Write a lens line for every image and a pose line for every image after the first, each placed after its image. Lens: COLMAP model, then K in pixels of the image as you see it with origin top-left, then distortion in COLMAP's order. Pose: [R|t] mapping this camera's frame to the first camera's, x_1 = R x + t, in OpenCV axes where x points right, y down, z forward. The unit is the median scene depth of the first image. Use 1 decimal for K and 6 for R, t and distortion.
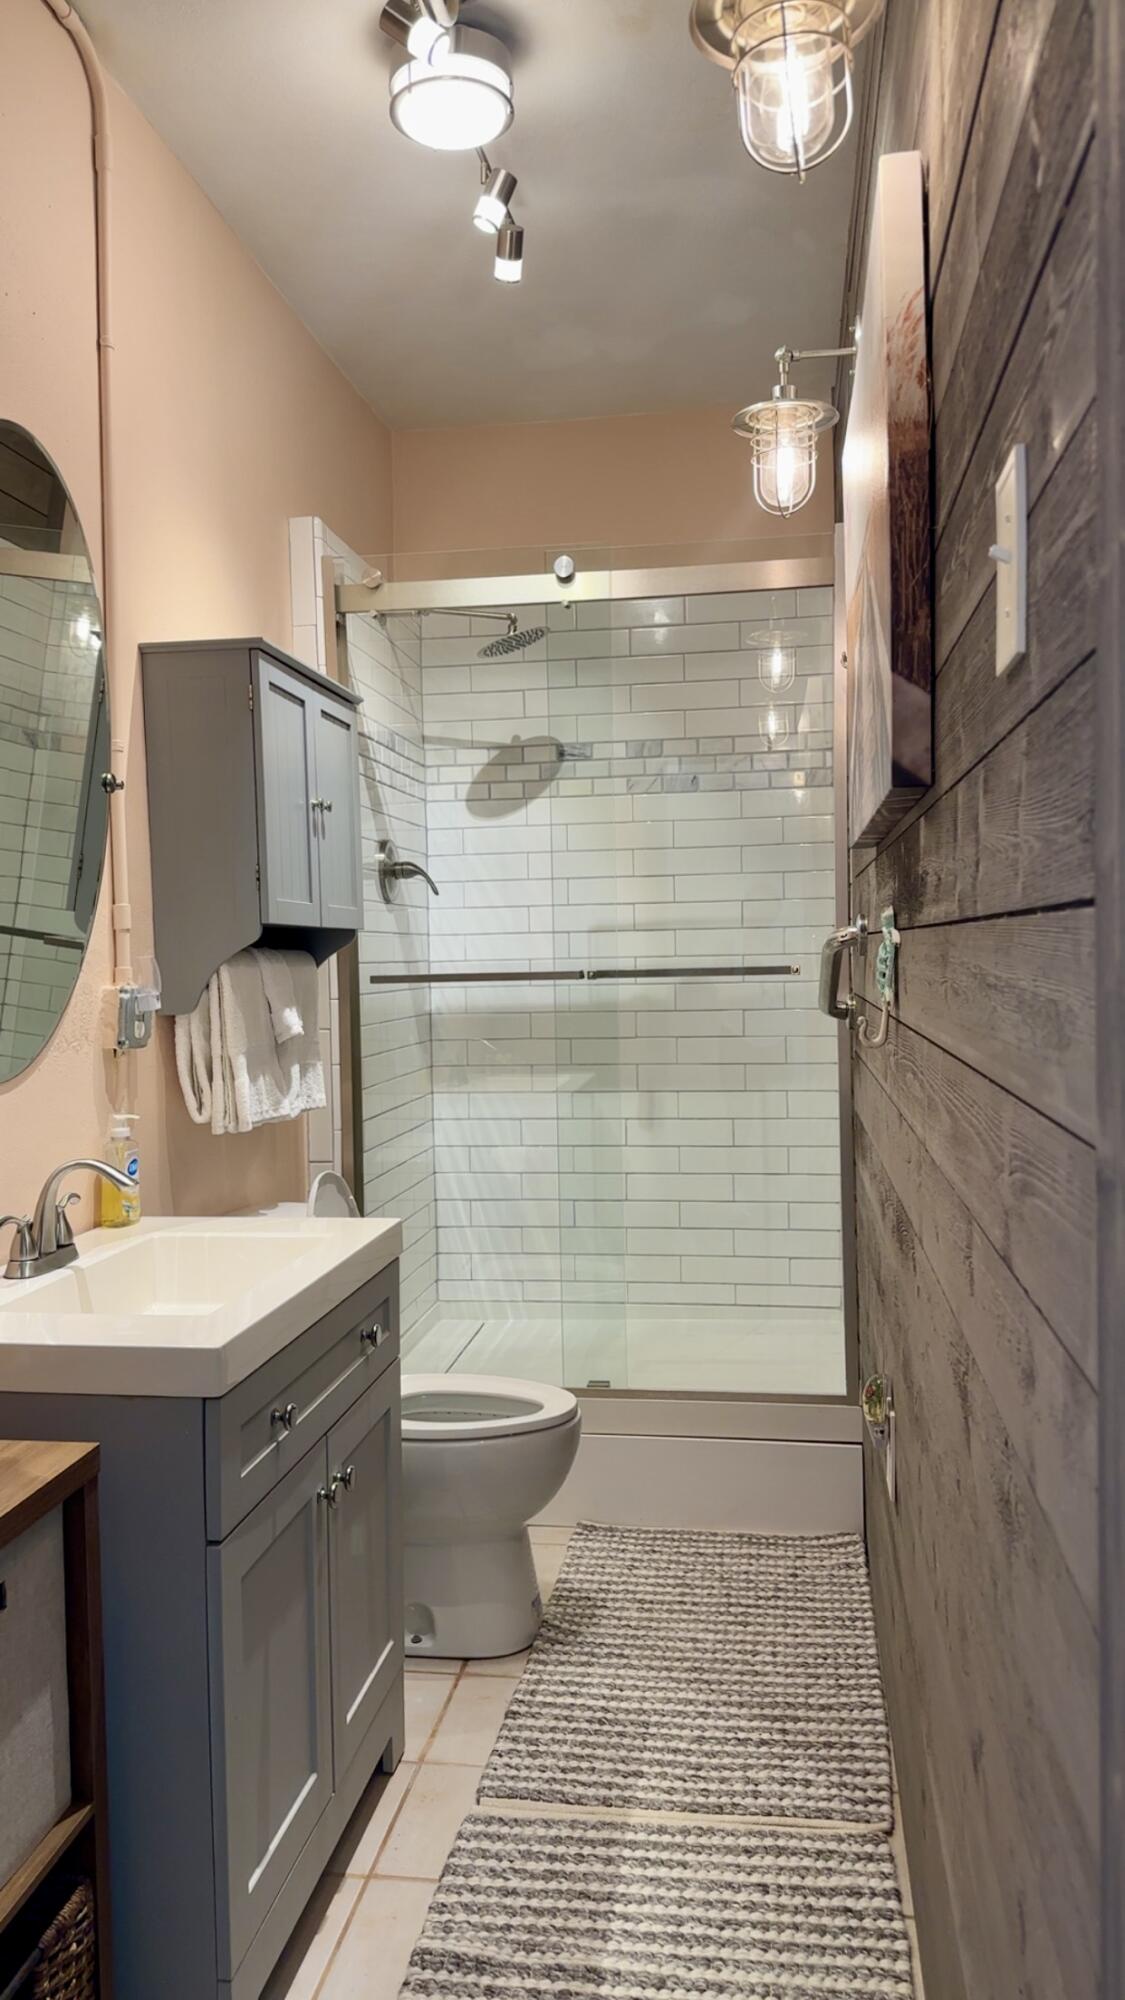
lens RADIAL K [[1493.4, 0, 566.0], [0, 1493.4, 1016.2], [0, 0, 1]] dist [0.129807, -0.227336]
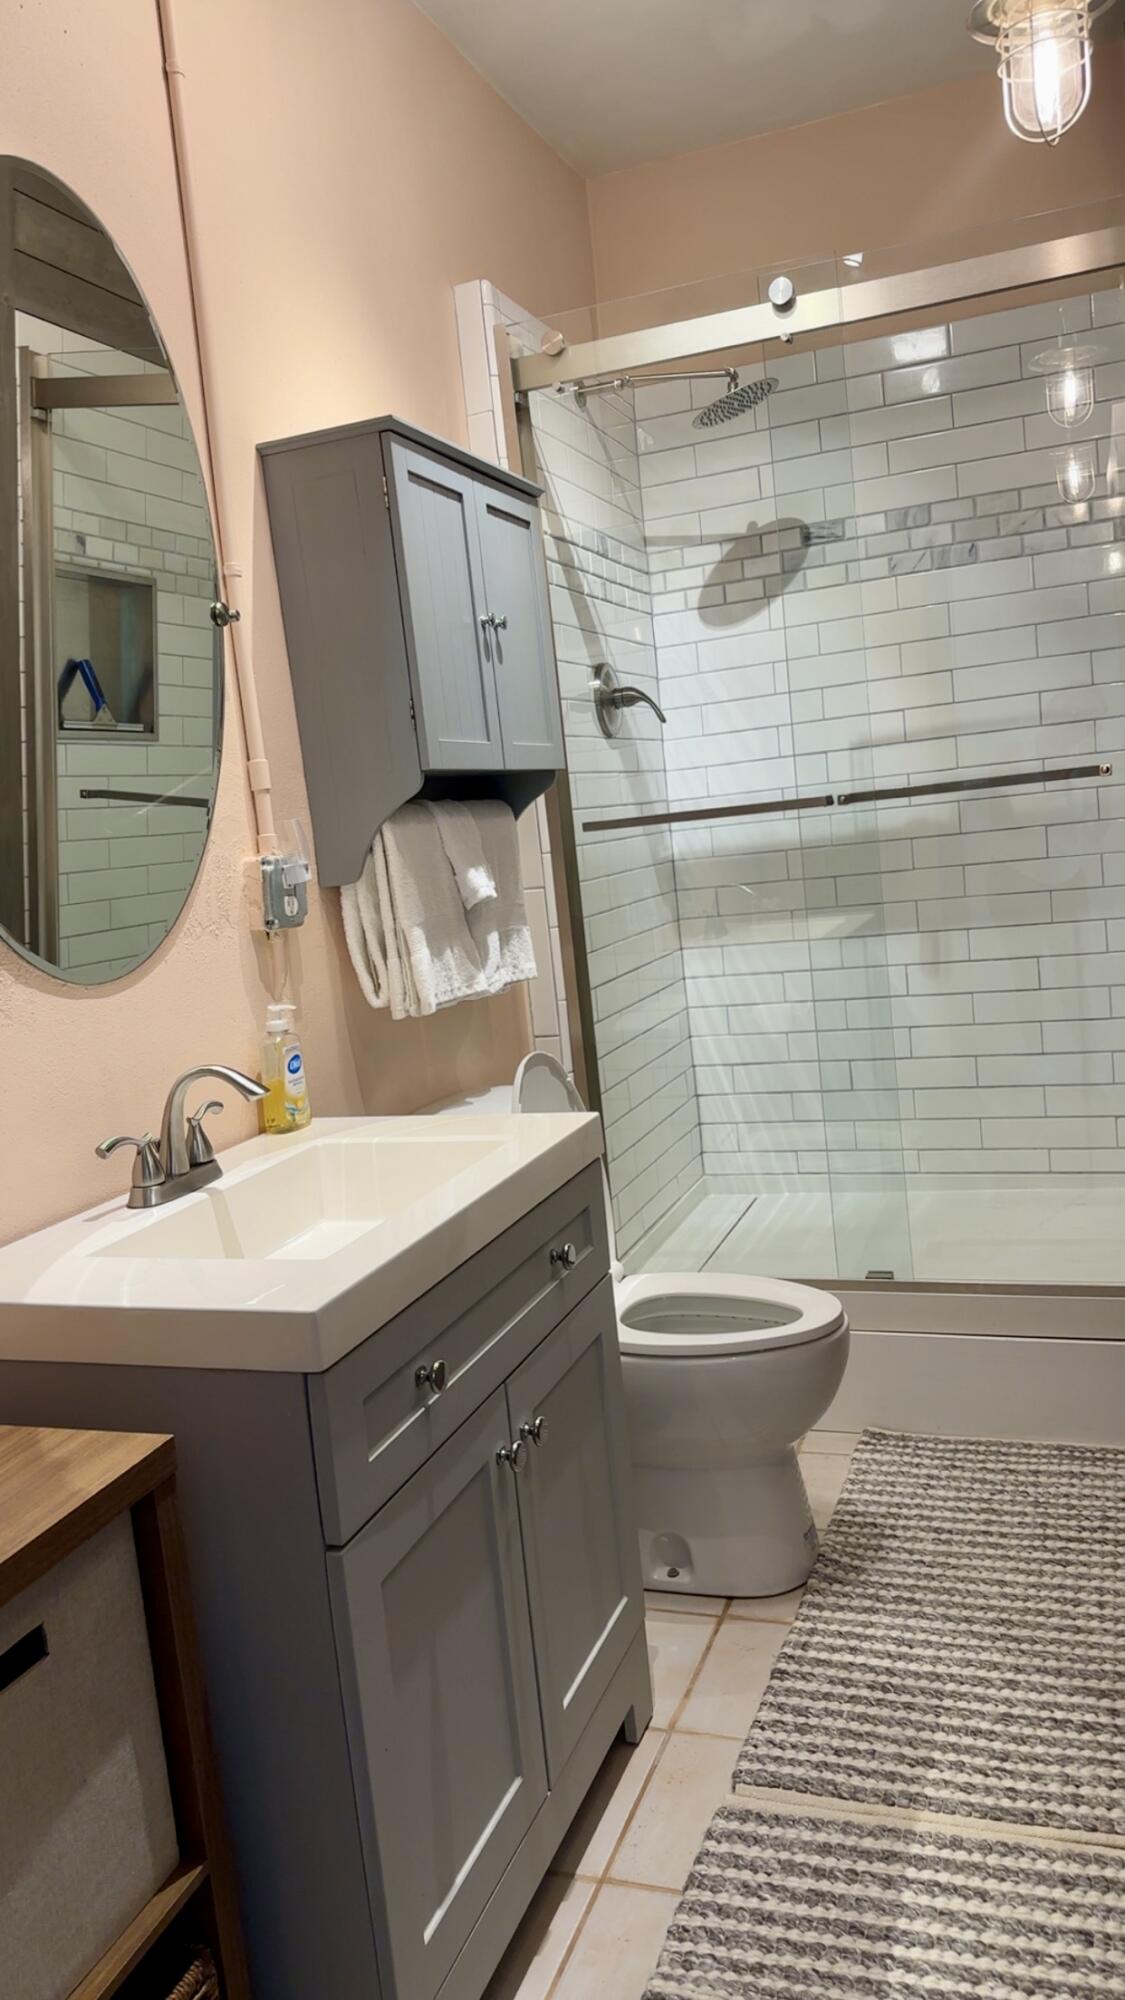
lens RADIAL K [[1493.4, 0, 566.0], [0, 1493.4, 1016.2], [0, 0, 1]] dist [0.129807, -0.227336]
pose [[0.976682, -0.052250, -0.208235, 0.042612], [0.073521, 0.992687, 0.095750, 0.000981], [0.201709, -0.108827, 0.973381, 0.173827]]
